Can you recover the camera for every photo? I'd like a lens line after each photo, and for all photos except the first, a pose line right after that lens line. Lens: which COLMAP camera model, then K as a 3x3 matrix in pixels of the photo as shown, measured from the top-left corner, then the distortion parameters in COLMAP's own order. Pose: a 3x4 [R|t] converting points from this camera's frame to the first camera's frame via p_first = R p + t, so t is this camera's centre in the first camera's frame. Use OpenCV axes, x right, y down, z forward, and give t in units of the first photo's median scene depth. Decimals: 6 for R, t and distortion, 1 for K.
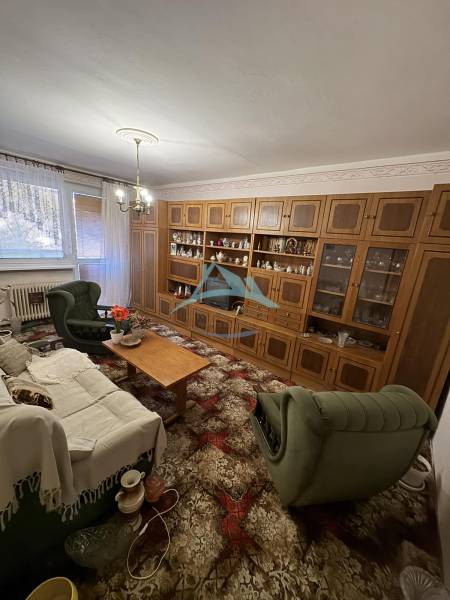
lens RADIAL K [[238.7, 0, 225.4], [0, 238.7, 301.8], [0, 0, 1]] dist [-0.007316, 0.001025]
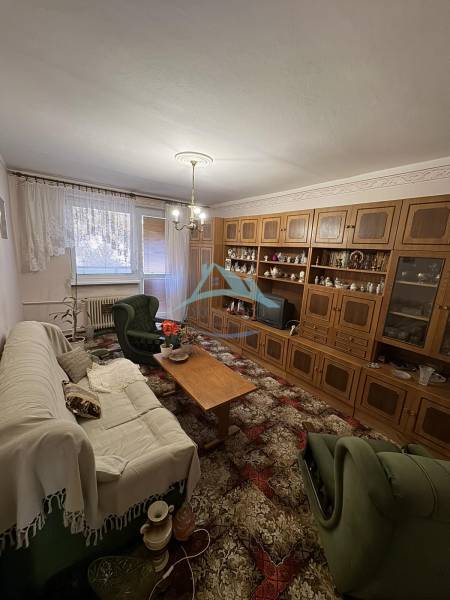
lens RADIAL K [[238.7, 0, 224.8], [0, 238.7, 301.8], [0, 0, 1]] dist [-0.007316, 0.001025]
pose [[0.969314, 0.026426, -0.244402, 0.030402], [-0.041114, 0.997629, -0.055191, -0.016040], [0.242364, 0.063546, 0.968102, 0.057050]]
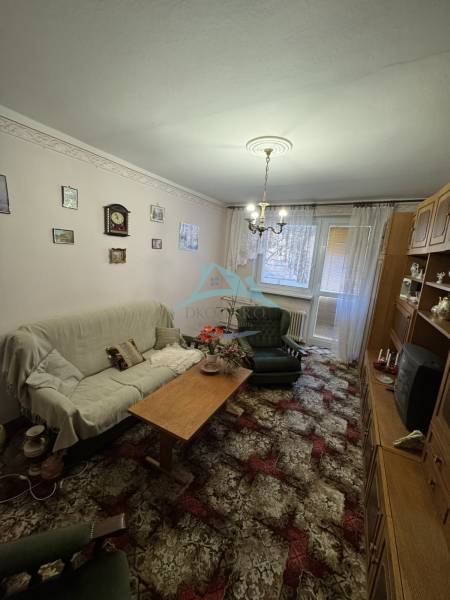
lens RADIAL K [[238.7, 0, 226.6], [0, 238.7, 301.7], [0, 0, 1]] dist [-0.007316, 0.001025]
pose [[0.179195, 0.129352, -0.975273, 0.475538], [-0.300913, 0.951016, 0.070845, -0.158292], [0.936665, 0.280777, 0.209341, 0.761534]]
